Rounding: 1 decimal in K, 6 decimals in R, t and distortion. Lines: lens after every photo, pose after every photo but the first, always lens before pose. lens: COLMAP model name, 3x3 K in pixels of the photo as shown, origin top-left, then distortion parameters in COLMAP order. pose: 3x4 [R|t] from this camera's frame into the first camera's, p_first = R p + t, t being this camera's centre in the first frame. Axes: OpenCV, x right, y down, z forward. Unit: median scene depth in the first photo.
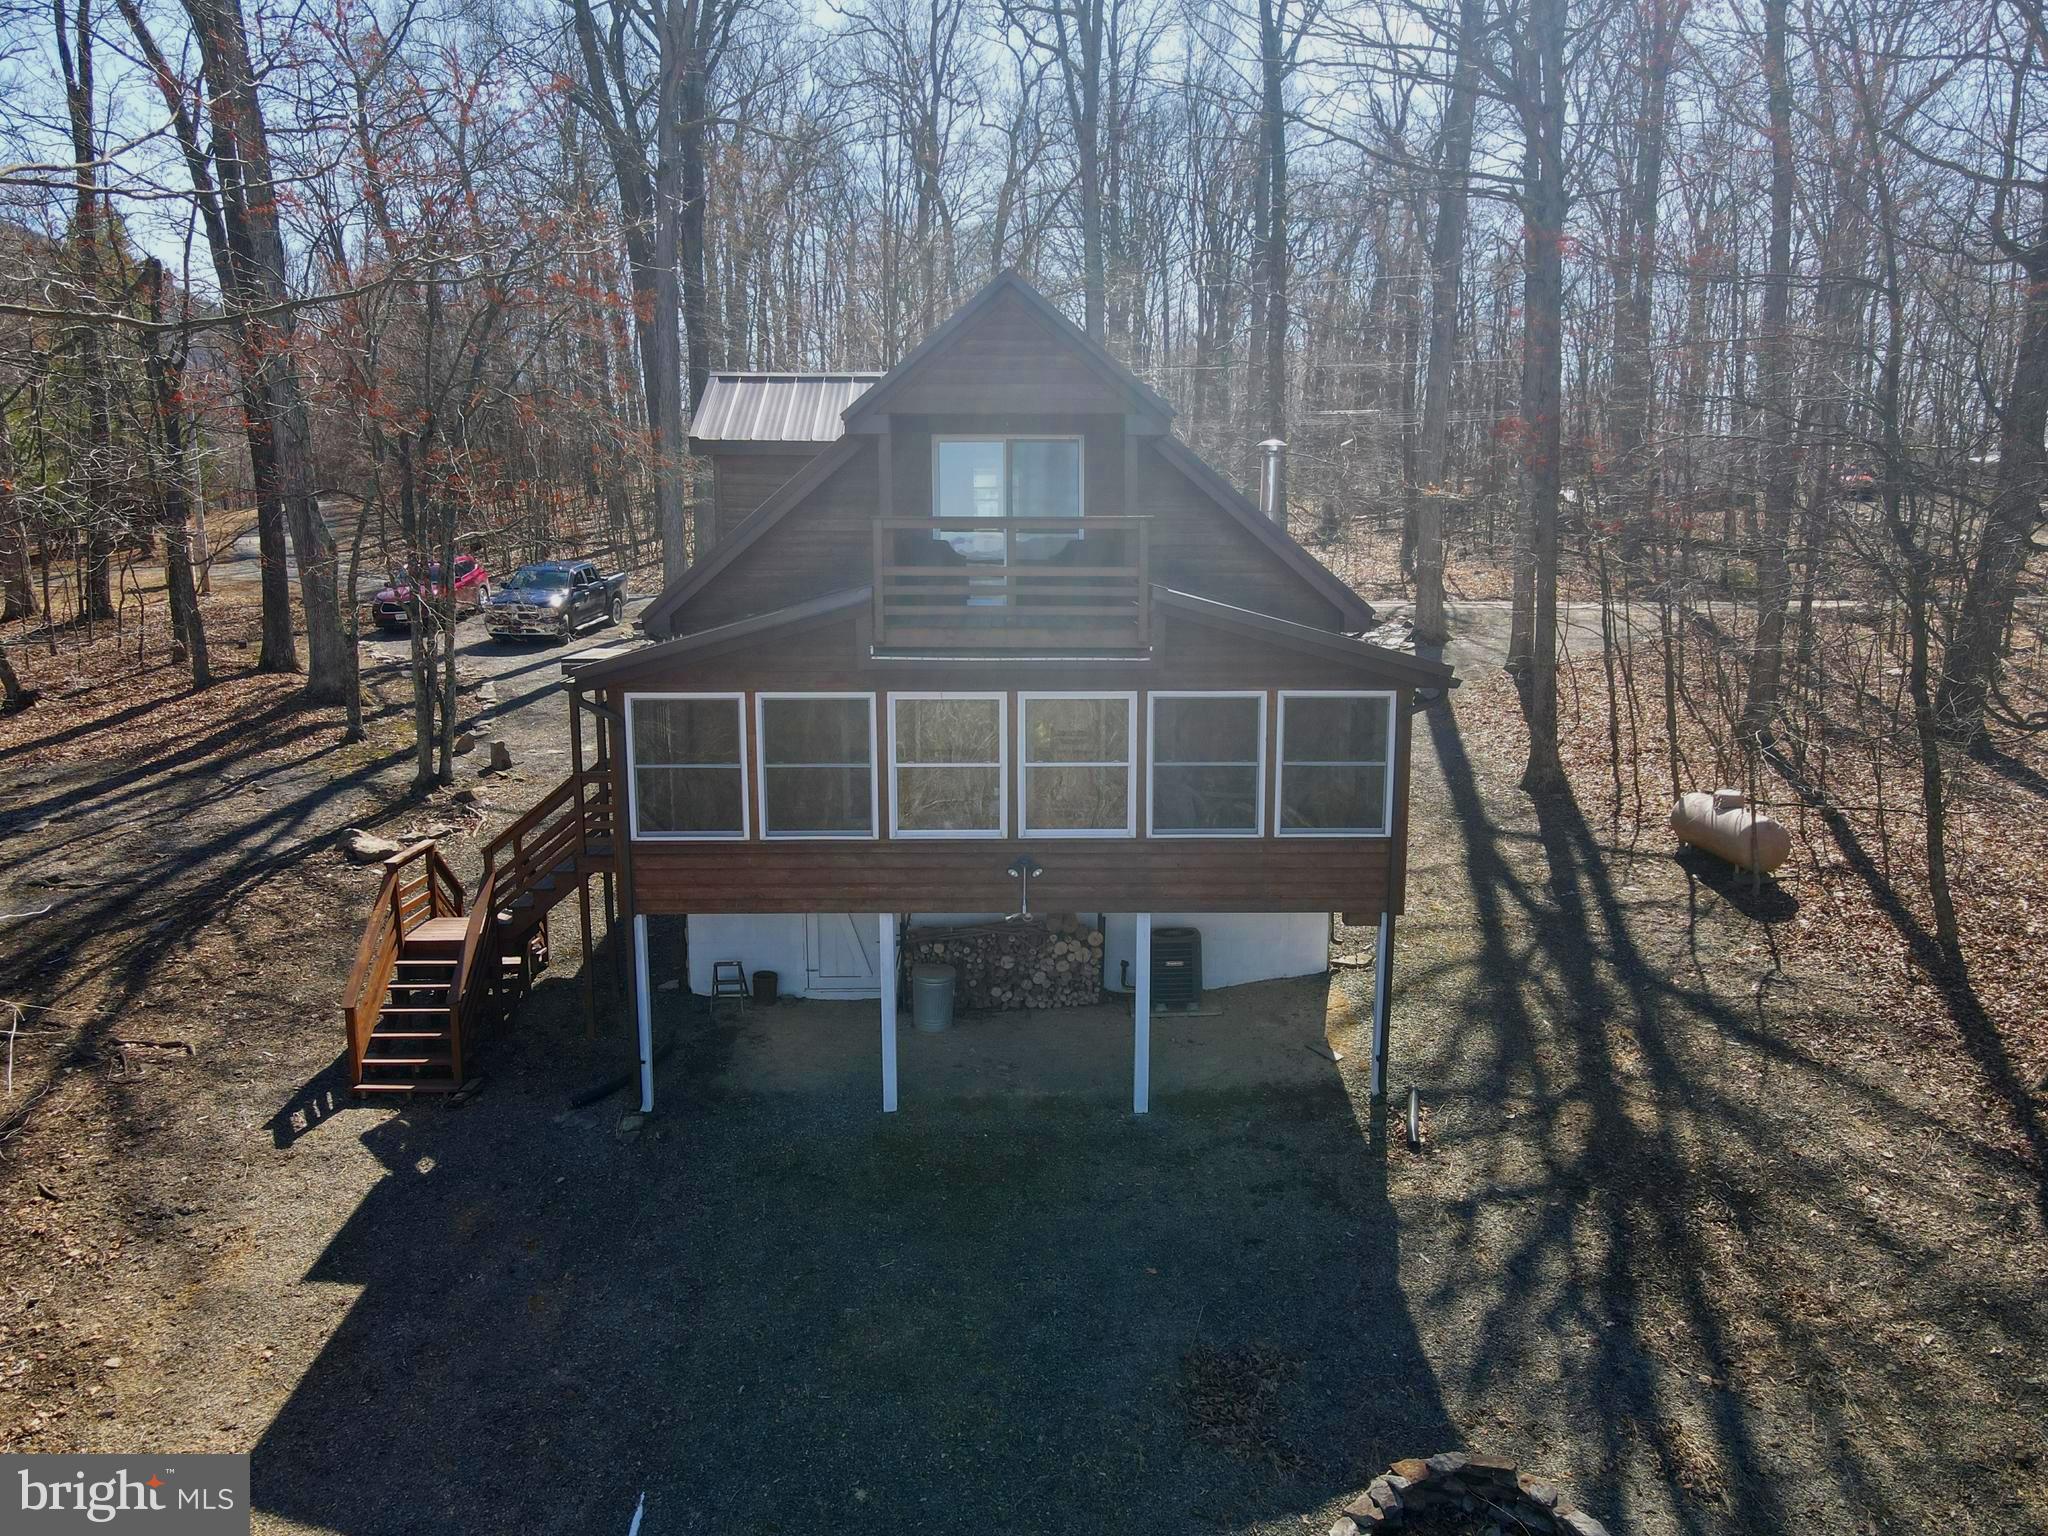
lens RADIAL K [[1478.3, 0, 1022.6], [0, 1478.3, 766.1], [0, 0, 1]] dist [0.018193, 0.007850]
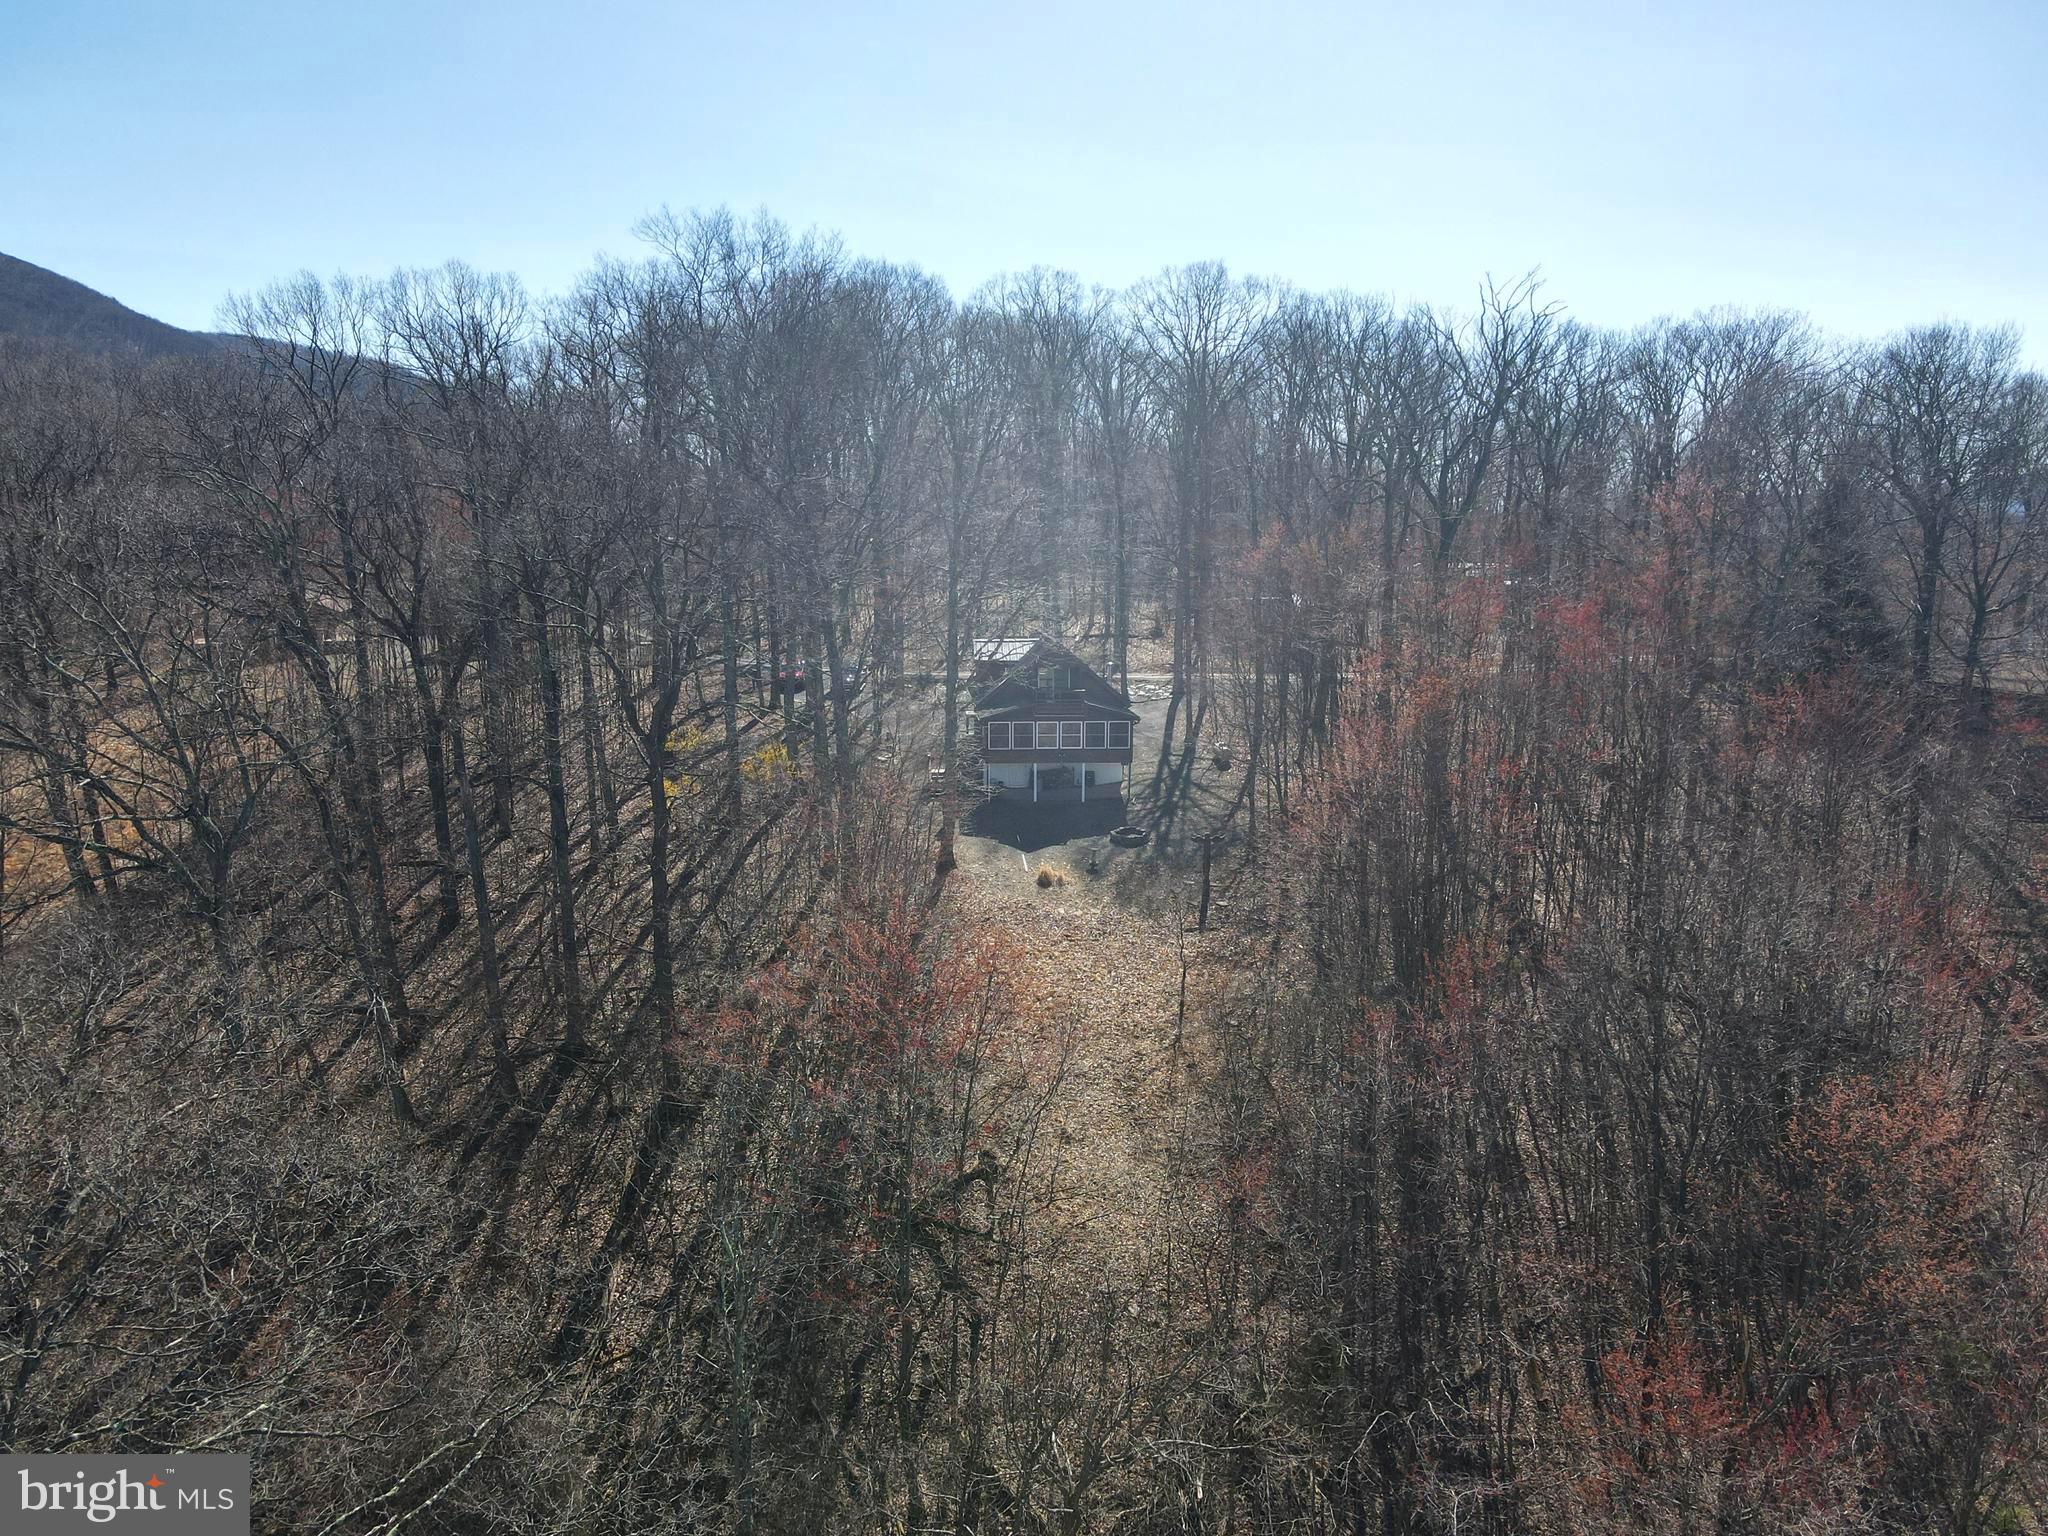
lens RADIAL K [[1478.3, 0, 1024.4], [0, 1478.3, 766.2], [0, 0, 1]] dist [0.018193, 0.007850]
pose [[0.998152, -0.001201, 0.060758, -0.449818], [0.000994, 0.999994, 0.003433, 0.091536], [-0.060762, -0.003366, 0.998147, -4.254883]]
